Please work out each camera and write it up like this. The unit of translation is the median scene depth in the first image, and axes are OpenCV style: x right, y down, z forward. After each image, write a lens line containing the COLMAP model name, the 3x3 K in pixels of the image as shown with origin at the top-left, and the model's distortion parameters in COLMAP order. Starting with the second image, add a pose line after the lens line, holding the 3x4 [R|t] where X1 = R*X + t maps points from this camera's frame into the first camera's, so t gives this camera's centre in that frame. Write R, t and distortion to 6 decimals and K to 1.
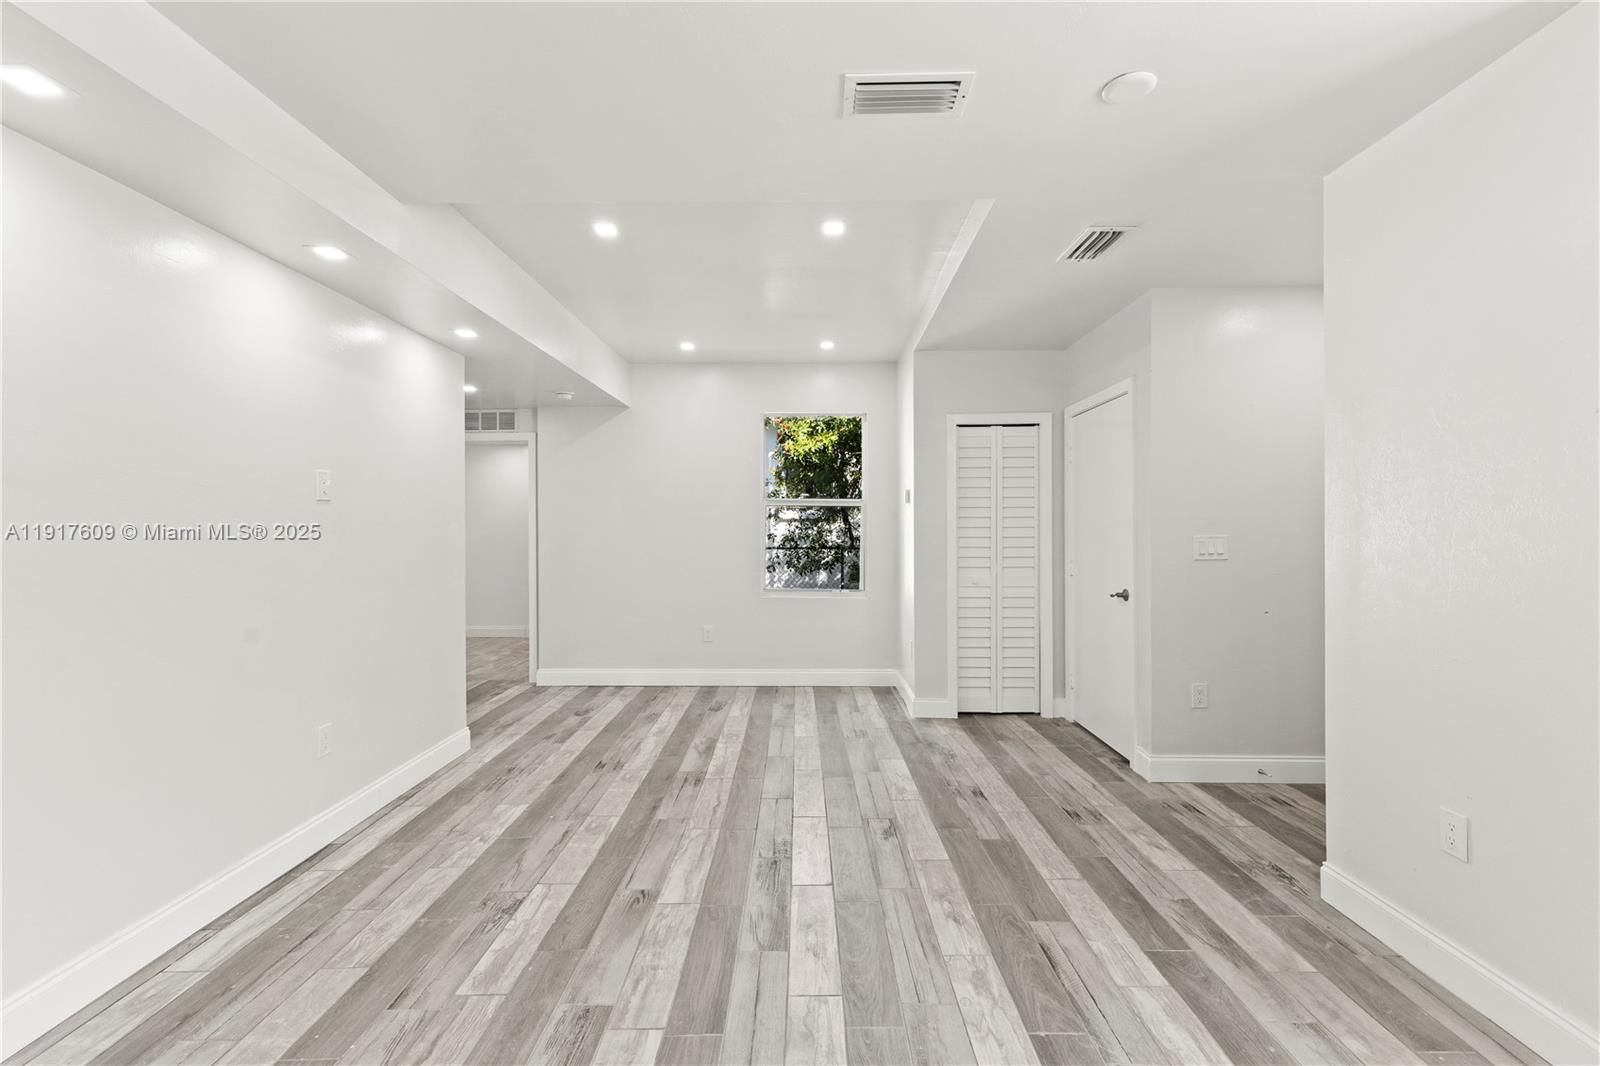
lens RADIAL K [[693.8, 0, 796.1], [0, 693.8, 526.4], [0, 0, 1]] dist [0.010979, -0.000787]
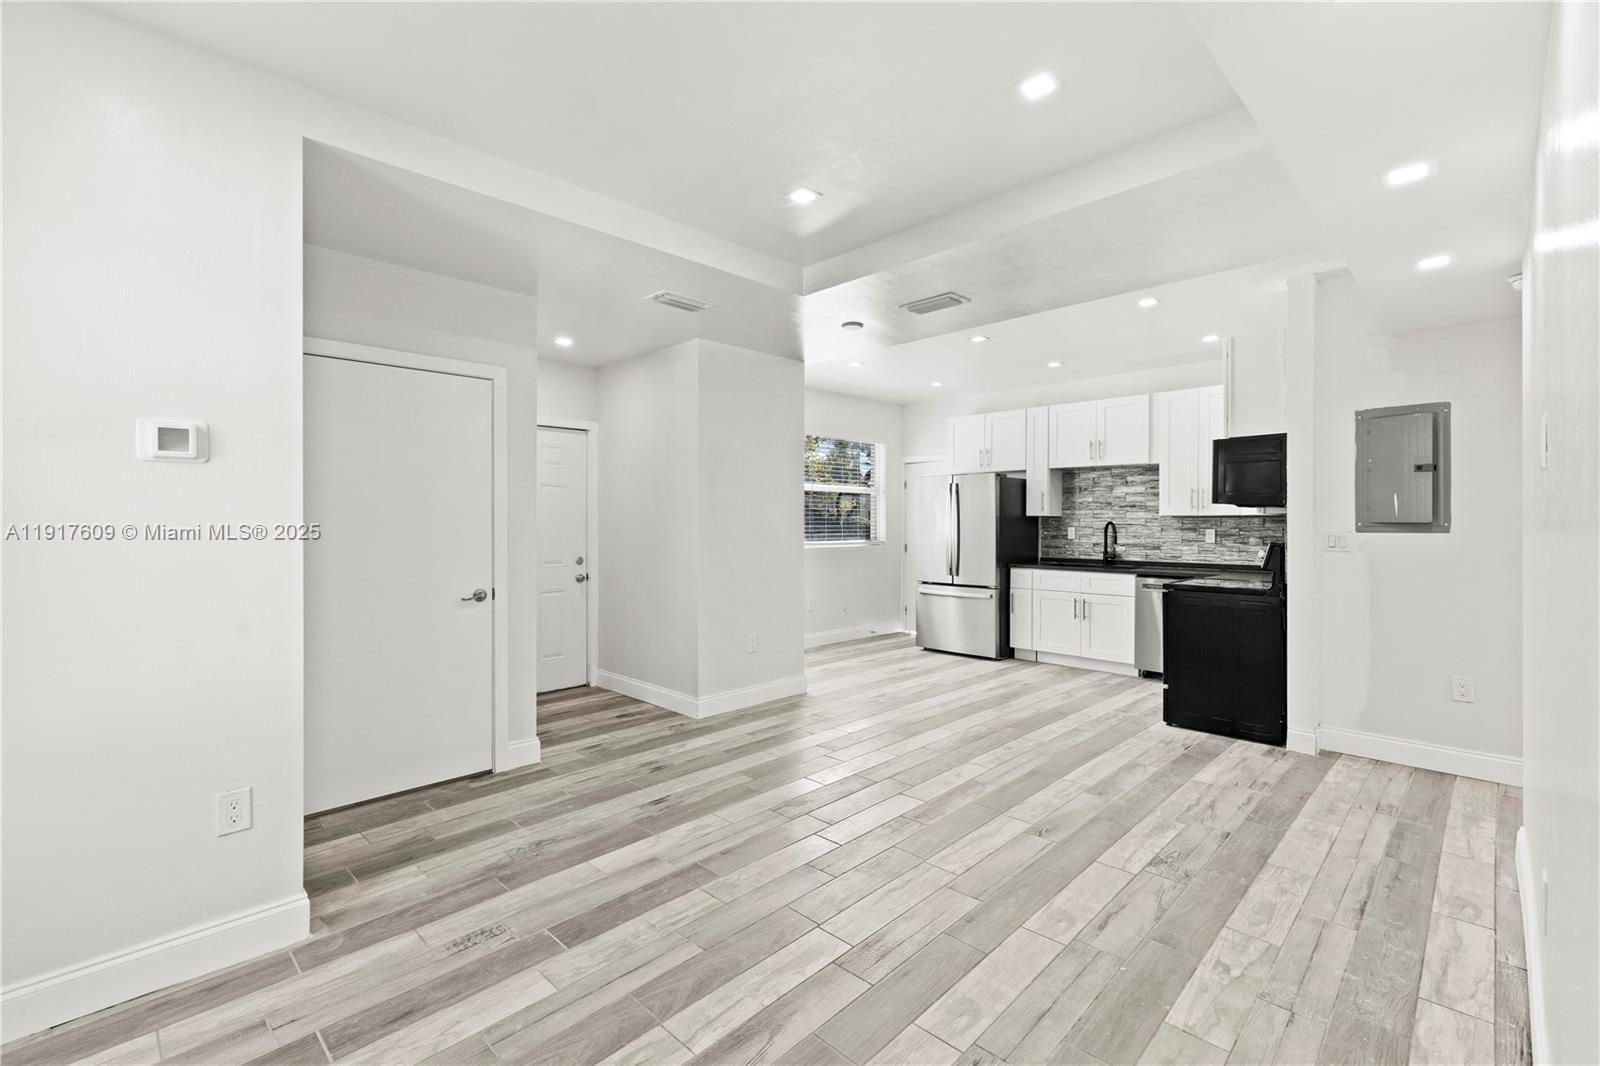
lens RADIAL K [[693.8, 0, 796.6], [0, 693.8, 533.6], [0, 0, 1]] dist [0.010979, -0.000787]
pose [[-0.715239, -0.007483, 0.698840, -0.632342], [0.000545, 0.999936, 0.011266, 0.005226], [-0.698879, 0.008439, -0.715190, 1.806555]]
